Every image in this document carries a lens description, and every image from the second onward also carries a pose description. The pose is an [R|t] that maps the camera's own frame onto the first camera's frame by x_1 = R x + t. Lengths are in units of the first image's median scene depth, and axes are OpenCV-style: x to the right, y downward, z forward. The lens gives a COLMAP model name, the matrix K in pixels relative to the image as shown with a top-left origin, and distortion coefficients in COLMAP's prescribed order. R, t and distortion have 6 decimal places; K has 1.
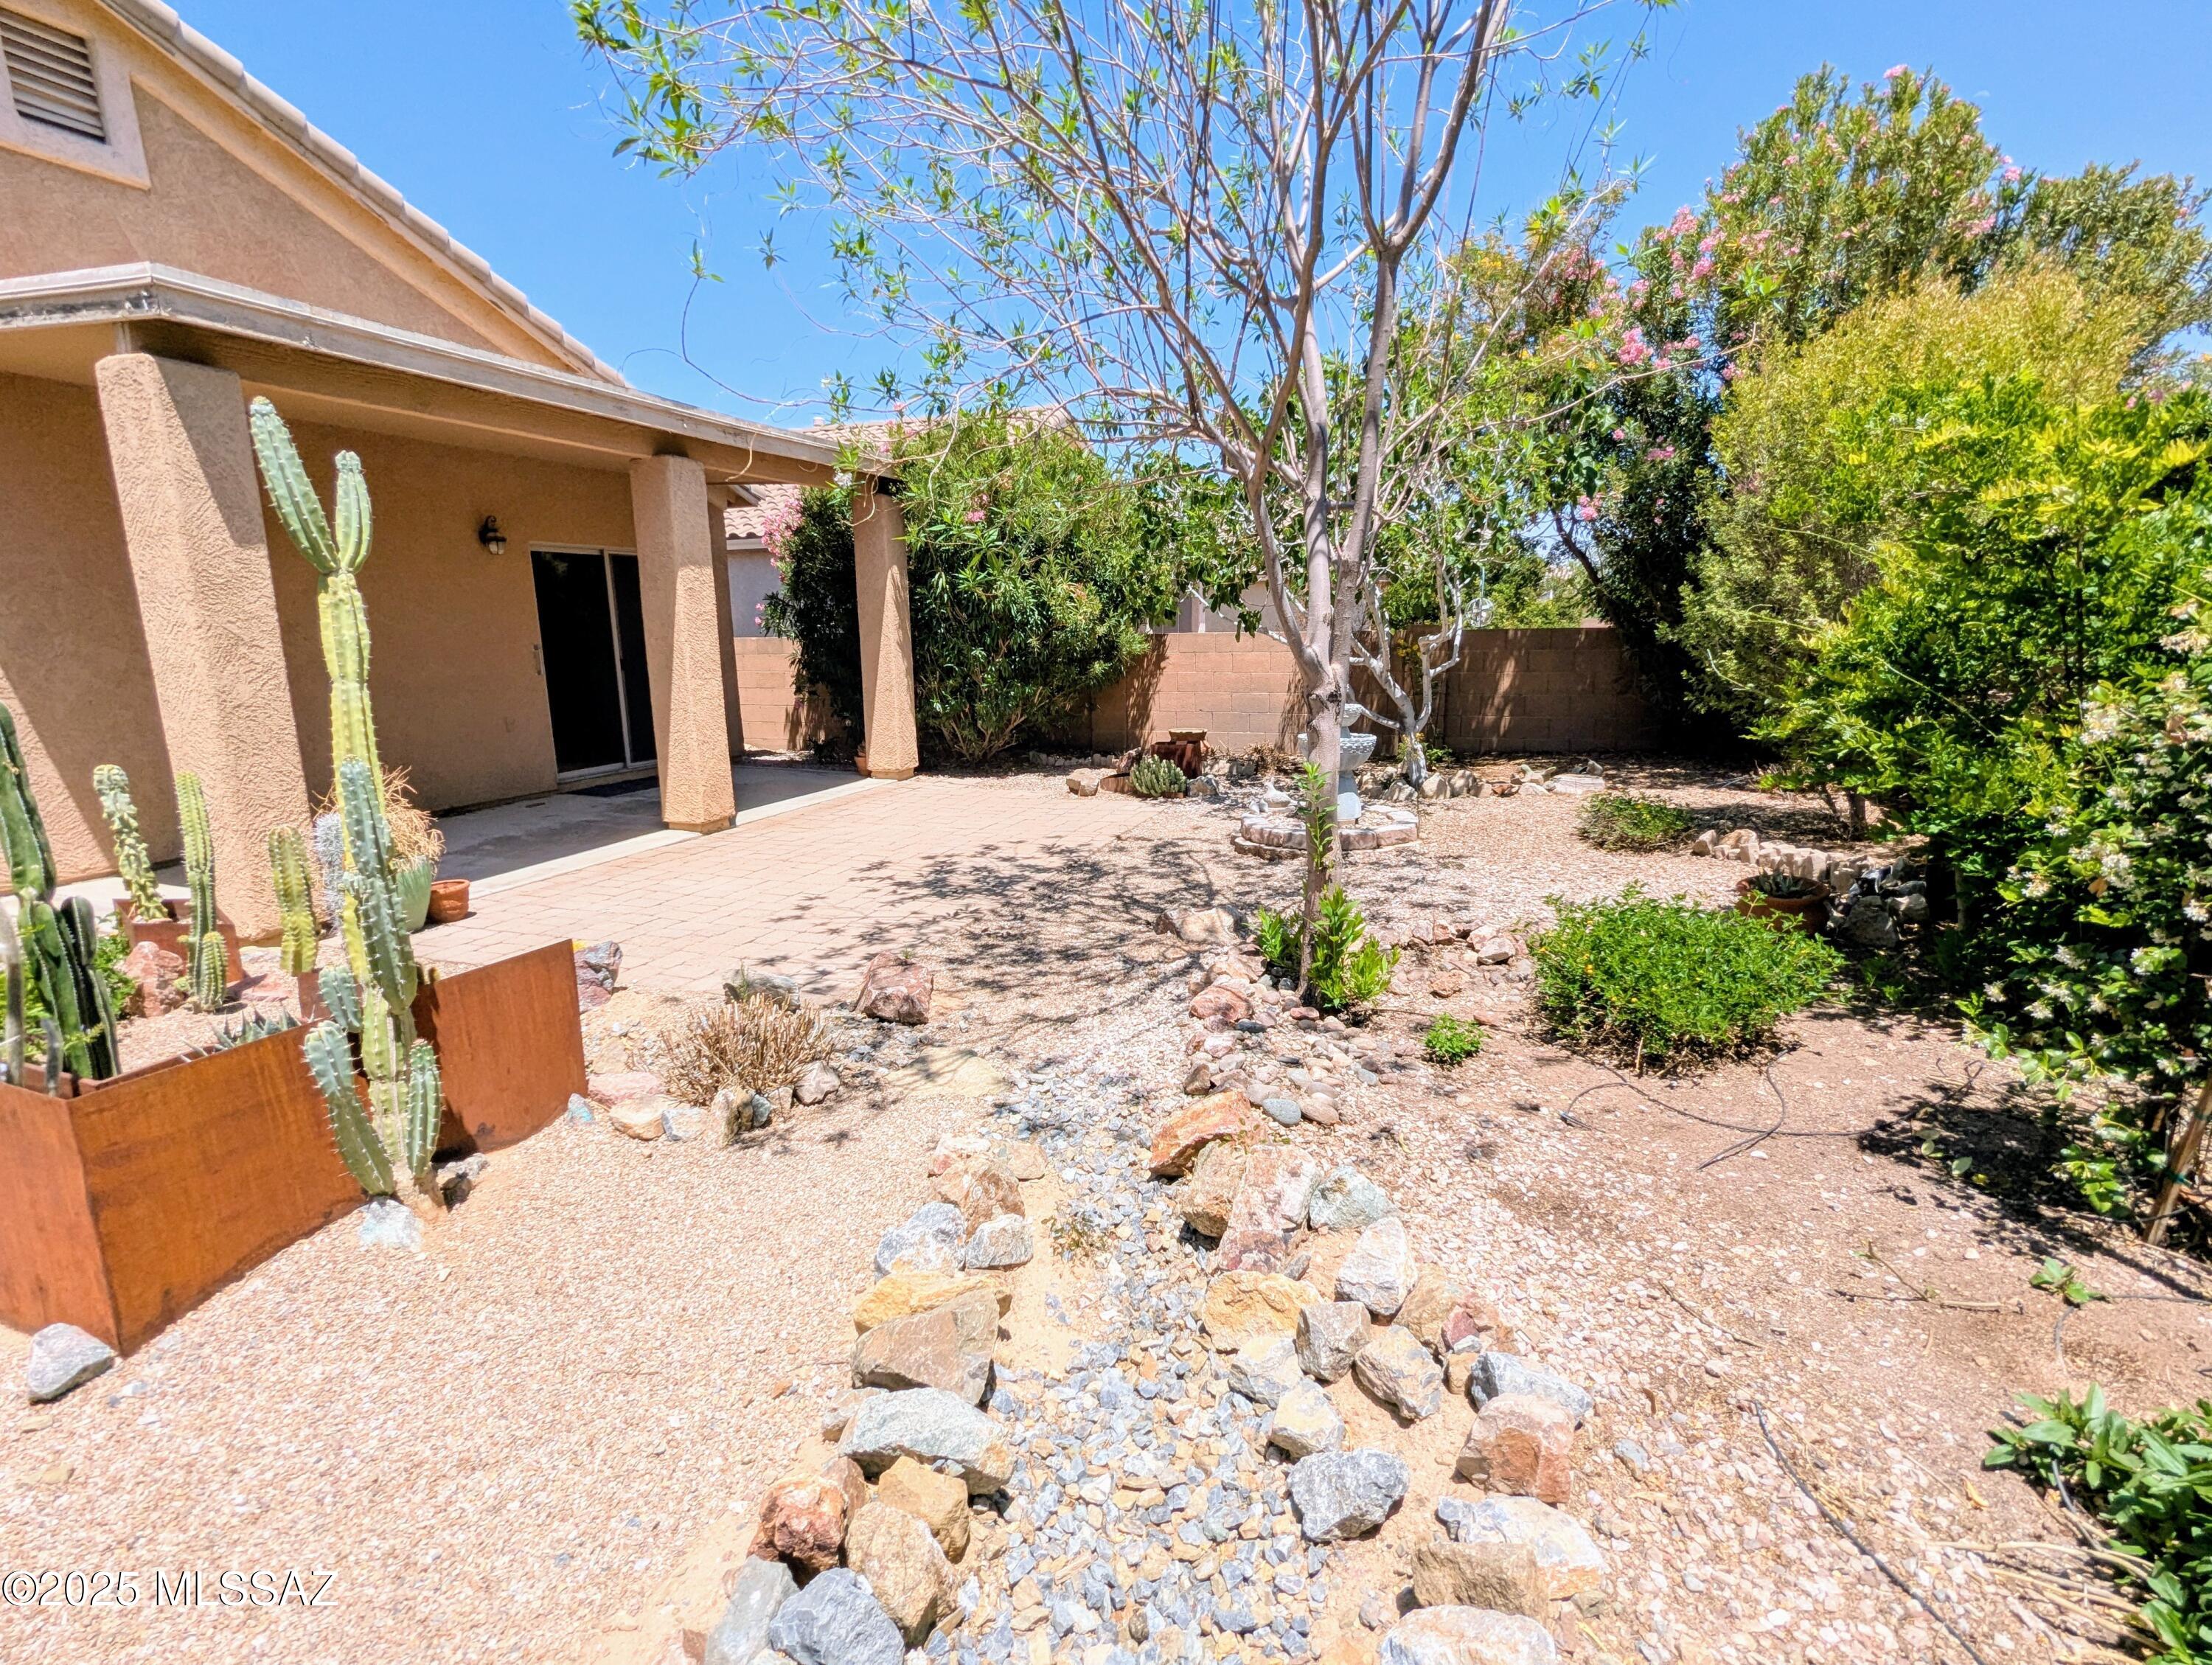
lens RADIAL K [[1050.1, 0, 1105.5], [0, 1050.1, 841.4], [0, 0, 1]] dist [-0.002279, 0.000722]
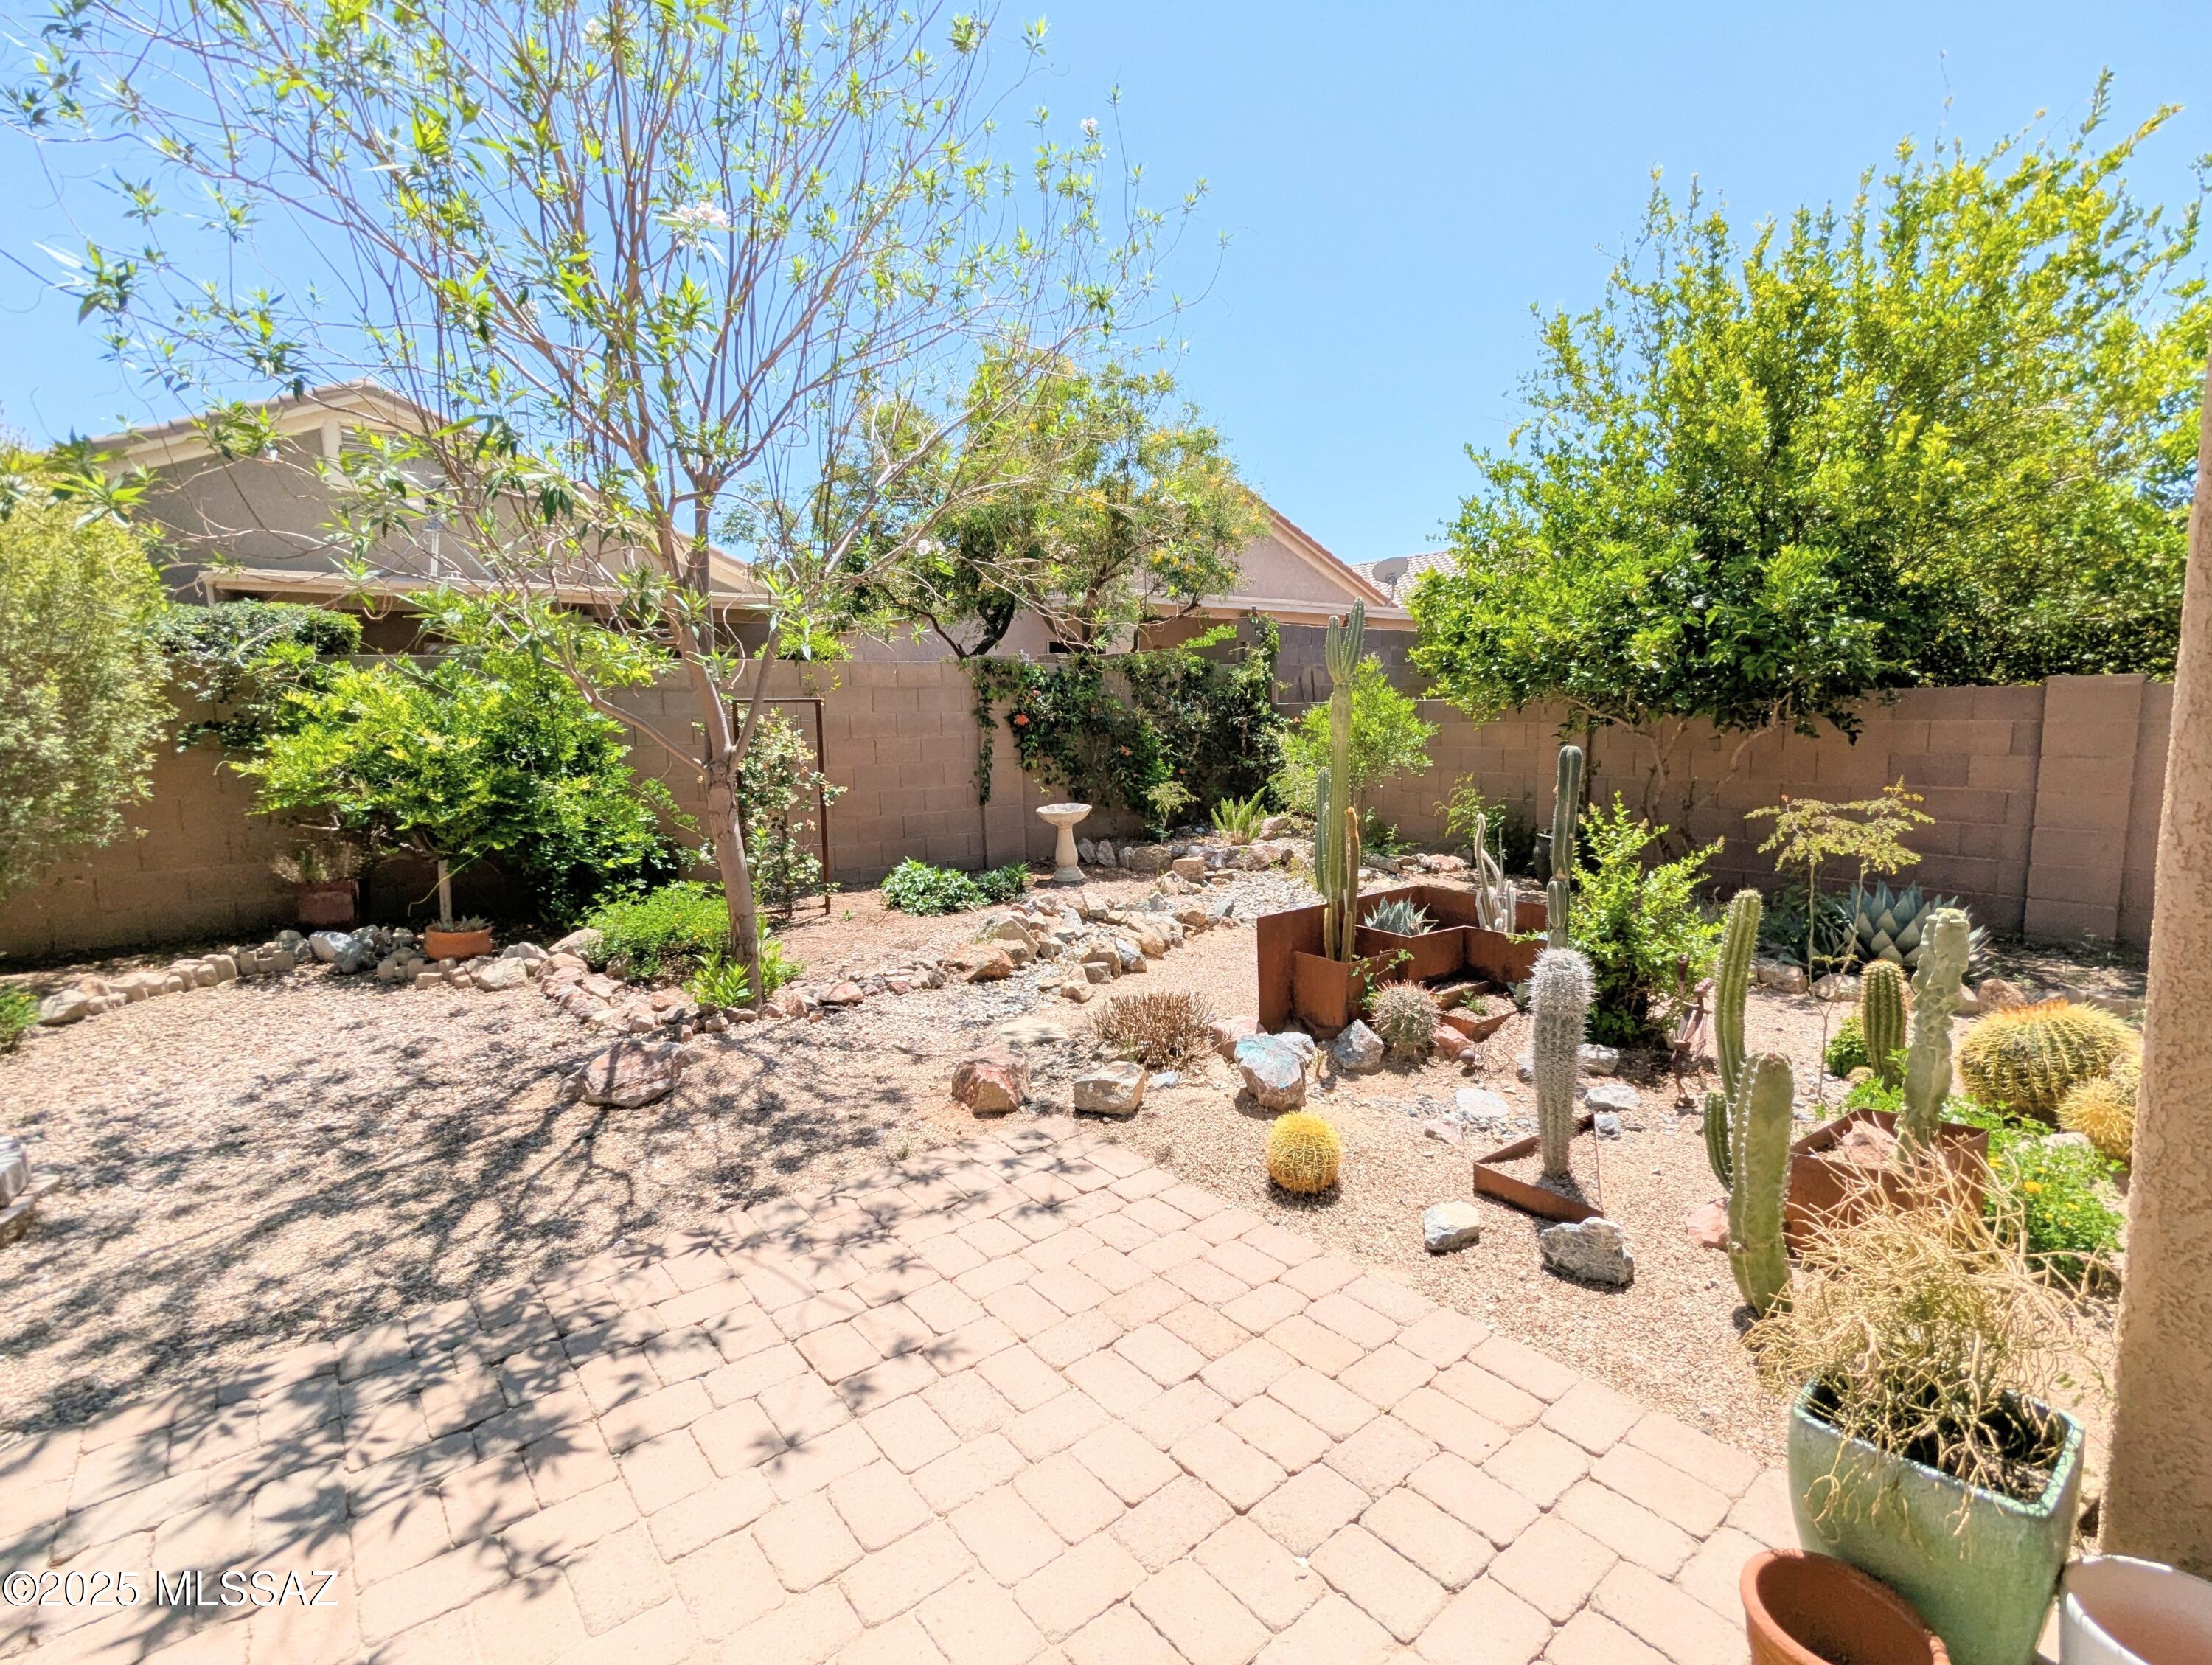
lens RADIAL K [[1048.4, 0, 1108.1], [0, 1048.4, 836.1], [0, 0, 1]] dist [-0.000810, 0.001741]
pose [[-0.851930, -0.042425, 0.521934, -0.859179], [0.132693, 0.946693, 0.293539, -0.383277], [-0.506565, 0.319332, -0.800887, 1.787230]]
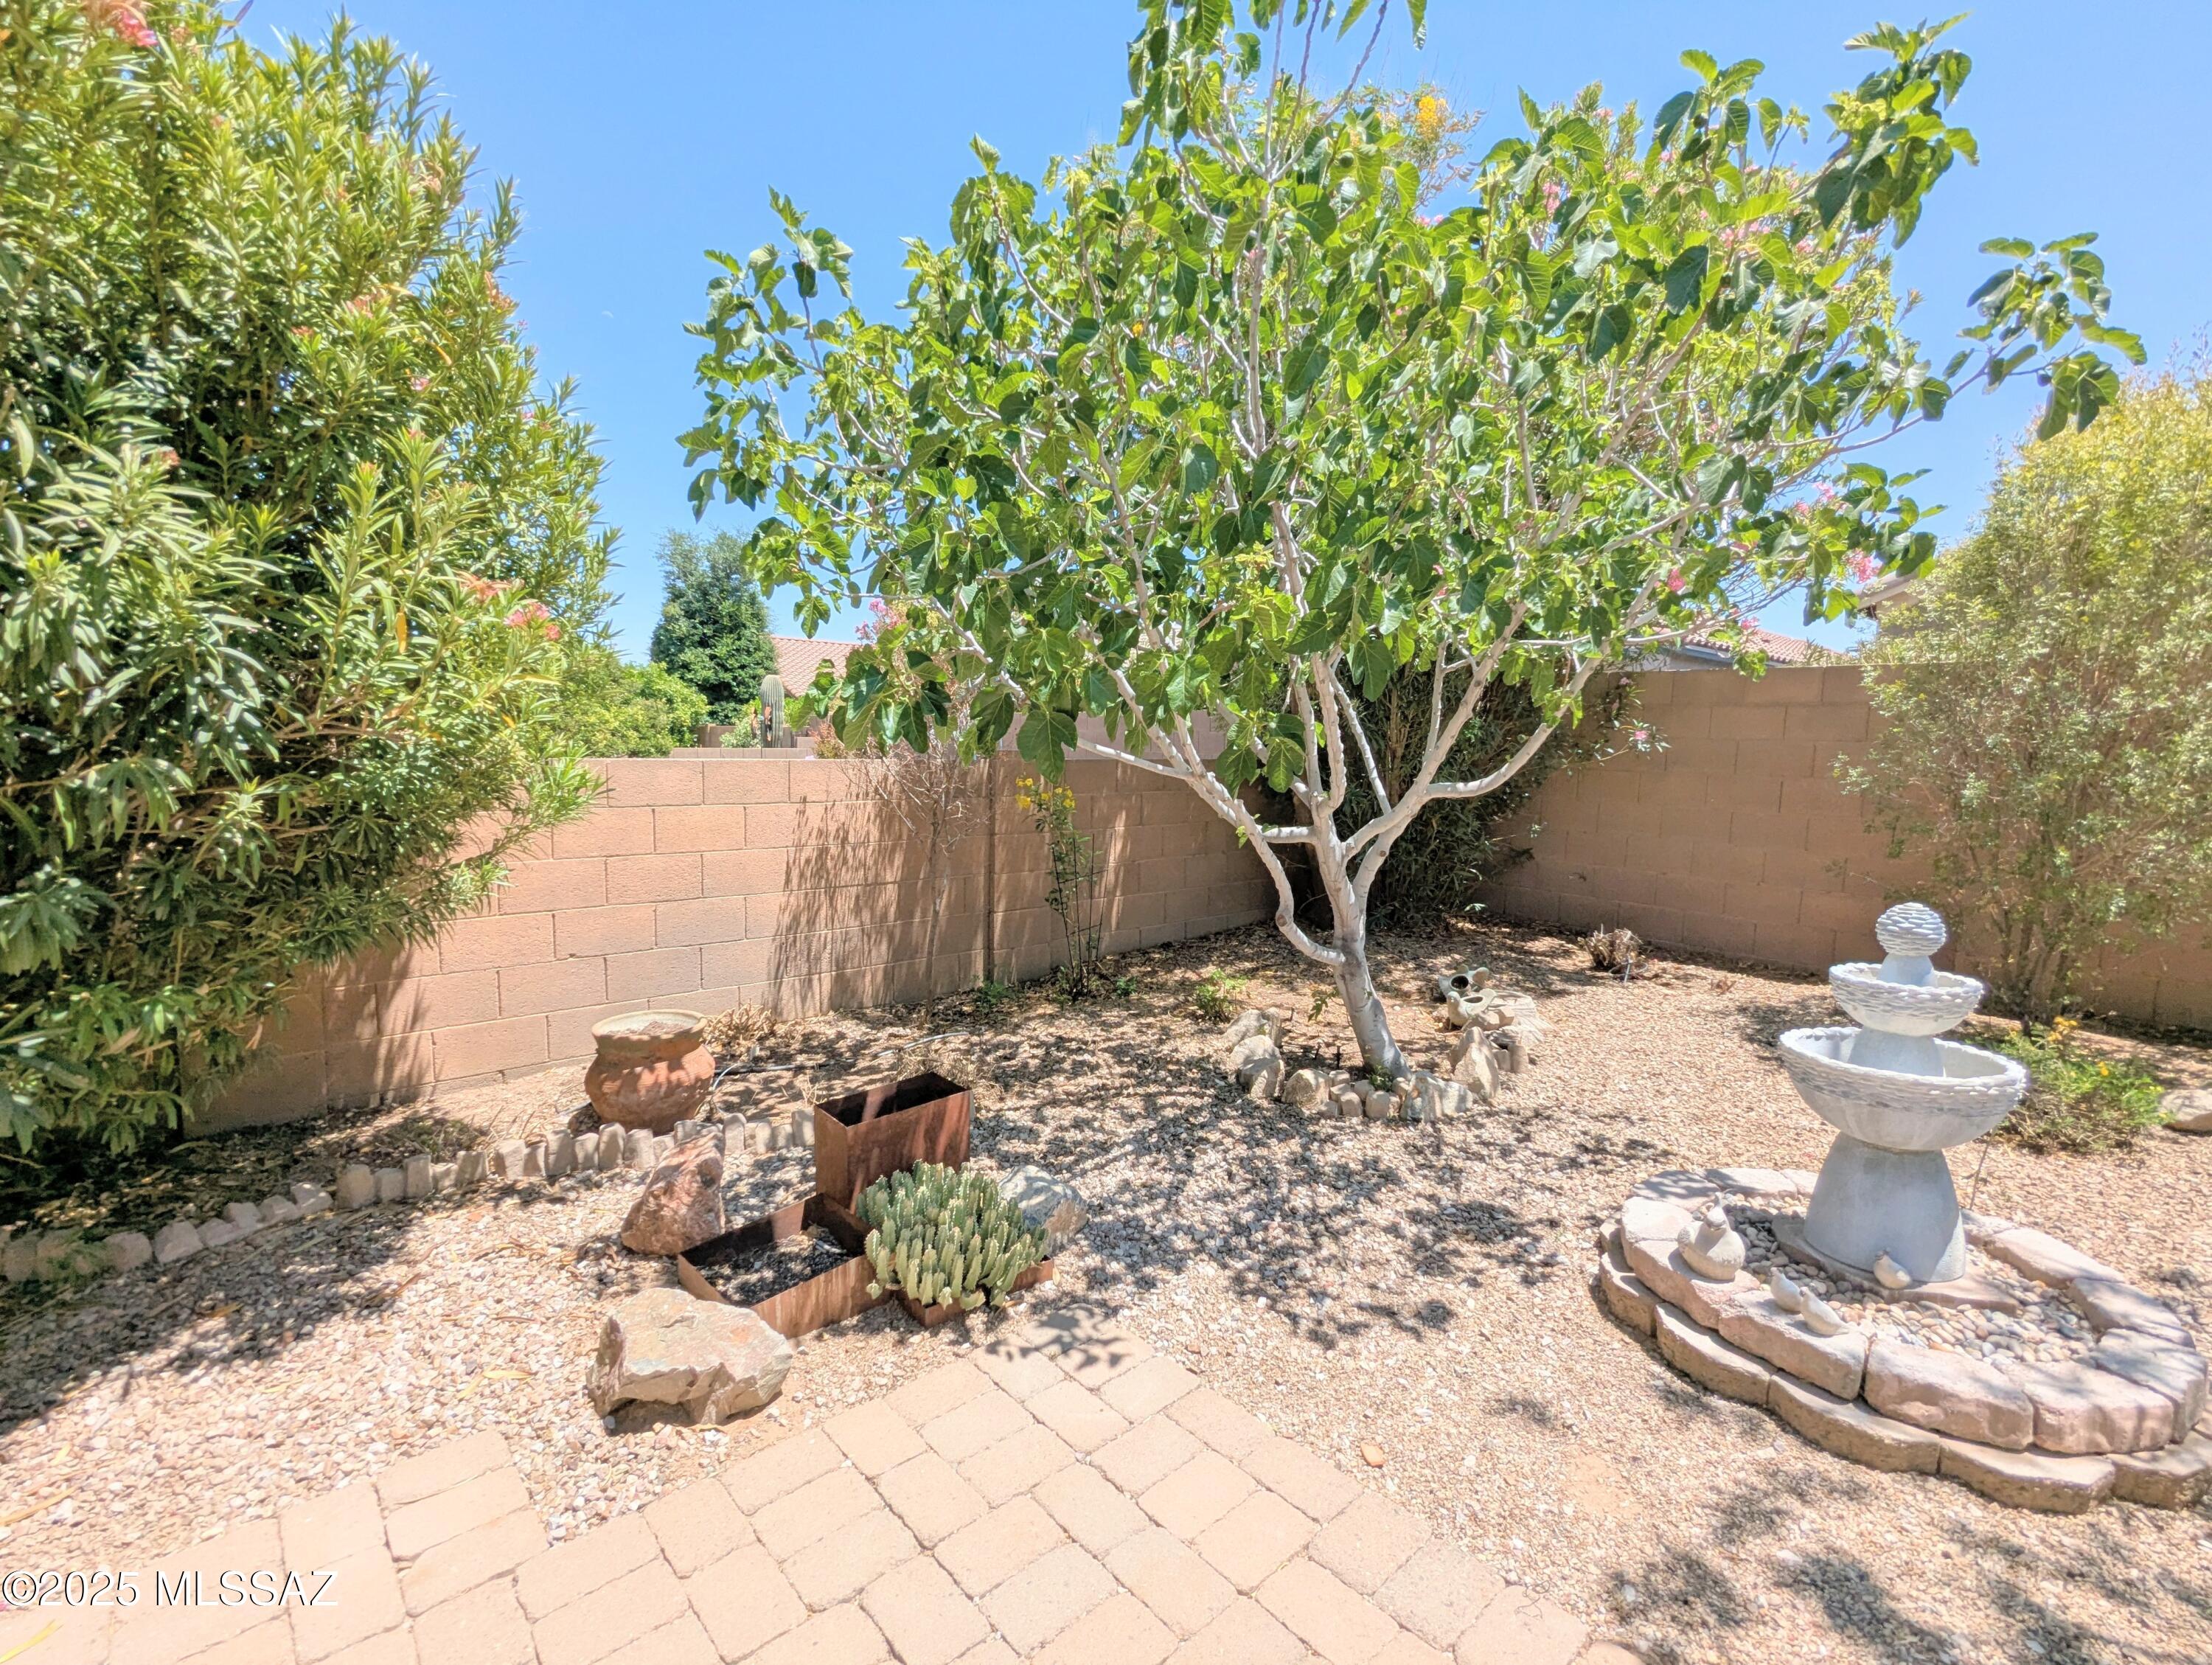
lens RADIAL K [[1050.1, 0, 1105.5], [0, 1050.1, 841.4], [0, 0, 1]] dist [-0.002279, 0.000722]
pose [[0.483650, -0.073955, 0.872131, -0.446090], [0.159779, 0.987141, -0.004899, -0.383932], [-0.860554, 0.141718, 0.489247, 1.829924]]
